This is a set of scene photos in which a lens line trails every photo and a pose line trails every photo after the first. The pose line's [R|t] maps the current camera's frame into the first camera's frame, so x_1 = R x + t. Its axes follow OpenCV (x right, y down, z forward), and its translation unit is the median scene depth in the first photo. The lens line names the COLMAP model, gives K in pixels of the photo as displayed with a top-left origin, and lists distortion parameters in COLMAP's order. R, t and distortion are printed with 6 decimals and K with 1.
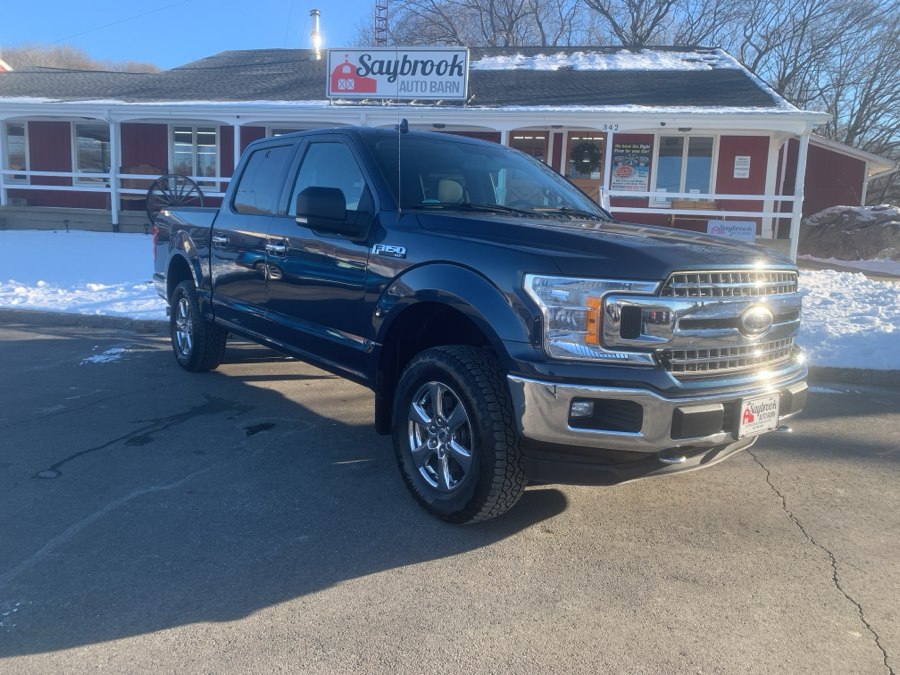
lens RADIAL K [[679.3, 0, 457.7], [0, 679.3, 335.1], [0, 0, 1]] dist [0.020103, -0.019764]
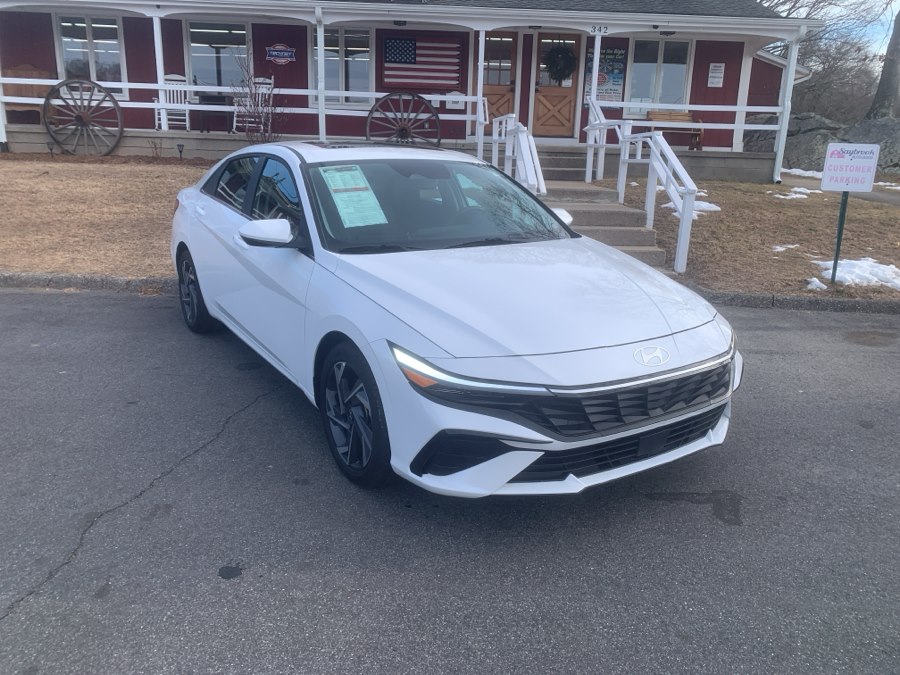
lens RADIAL K [[679.3, 0, 453.0], [0, 679.3, 330.9], [0, 0, 1]] dist [0.020103, -0.019764]
pose [[0.981944, -0.059404, 0.179602, -0.138716], [0.036163, 0.990853, 0.130013, -0.027518], [-0.185683, -0.121171, 0.975110, 0.087241]]
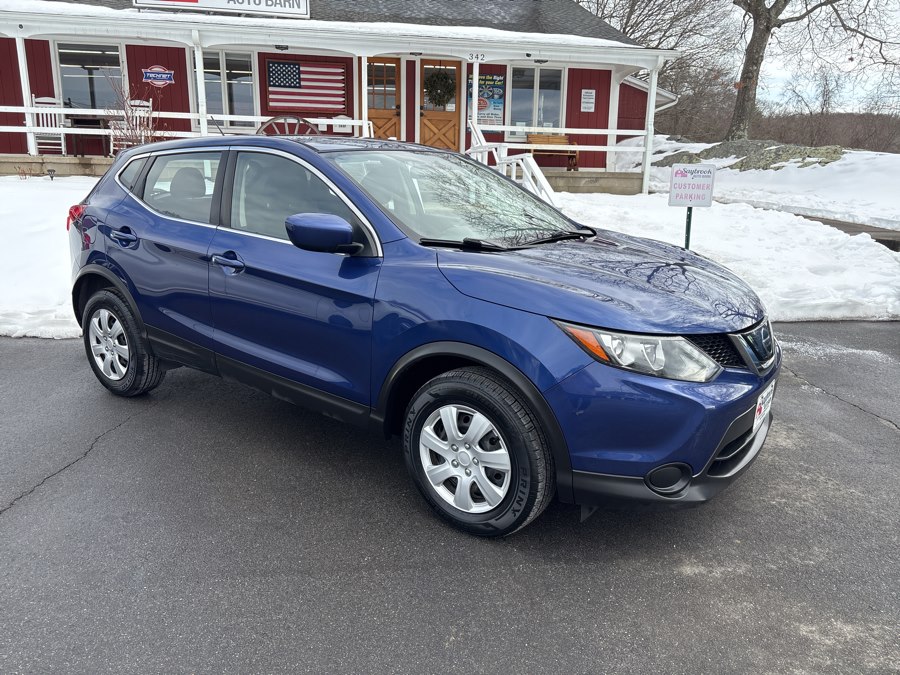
lens RADIAL K [[679.3, 0, 456.5], [0, 679.3, 339.7], [0, 0, 1]] dist [0.020103, -0.019764]
pose [[0.942715, -0.099795, 0.318322, -0.130383], [0.064319, 0.990676, 0.120098, -0.025710], [-0.327339, -0.092744, 0.940344, 0.065763]]
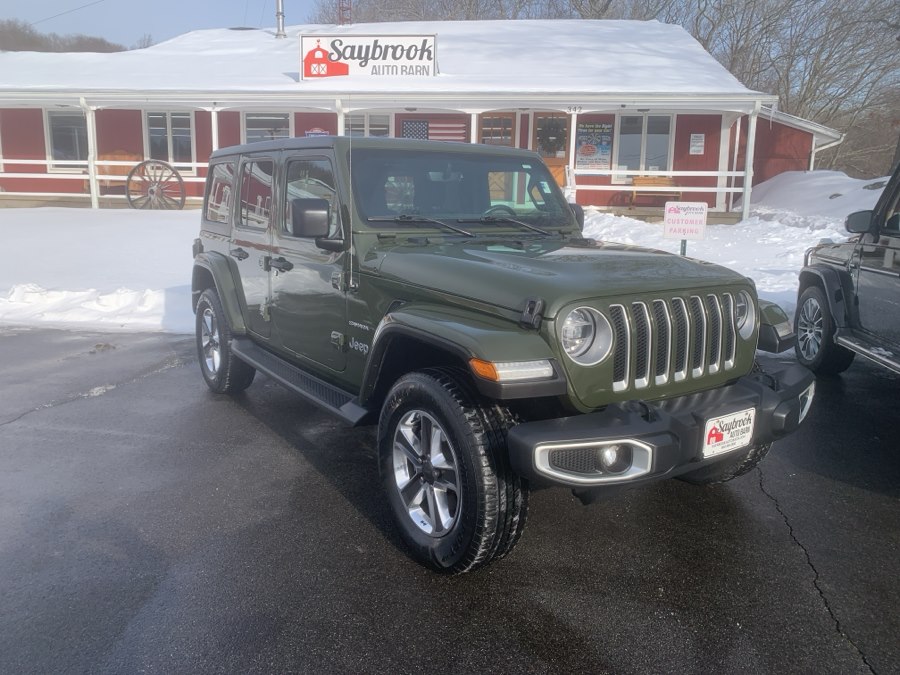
lens RADIAL K [[679.3, 0, 456.5], [0, 679.3, 333.8], [0, 0, 1]] dist [0.020103, -0.019764]
pose [[0.998357, -0.029744, 0.048972, -0.018604], [0.027929, 0.998913, 0.037327, -0.001312], [-0.050029, -0.035898, 0.998102, -0.052852]]
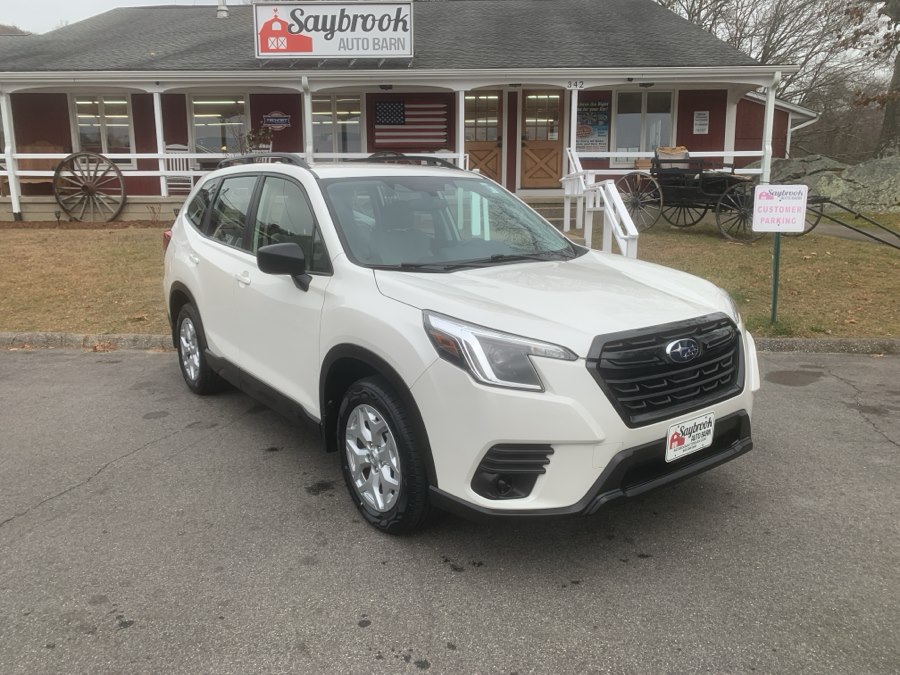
lens RADIAL K [[679.3, 0, 452.1], [0, 679.3, 331.7], [0, 0, 1]] dist [0.020103, -0.019764]
pose [[0.989774, -0.069932, 0.124325, -0.075358], [0.063854, 0.996592, 0.052223, -0.022465], [-0.127554, -0.043750, 0.990866, 0.067102]]
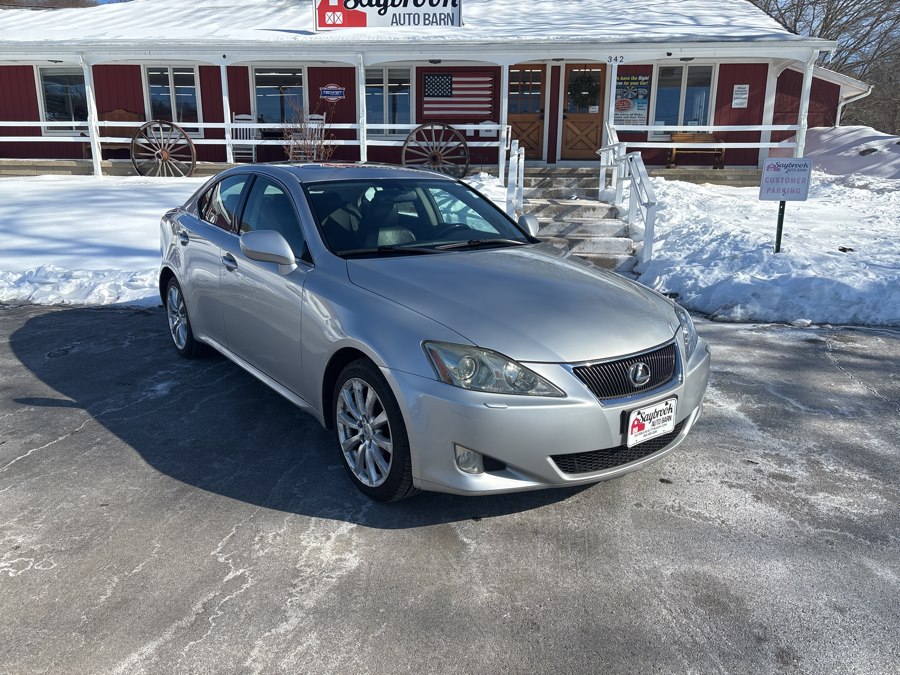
lens RADIAL K [[679.3, 0, 452.2], [0, 679.3, 340.4], [0, 0, 1]] dist [0.020103, -0.019764]
pose [[0.997142, -0.047734, 0.058561, -0.077329], [0.041670, 0.994040, 0.100739, -0.010224], [-0.063021, -0.098011, 0.993188, 0.000599]]
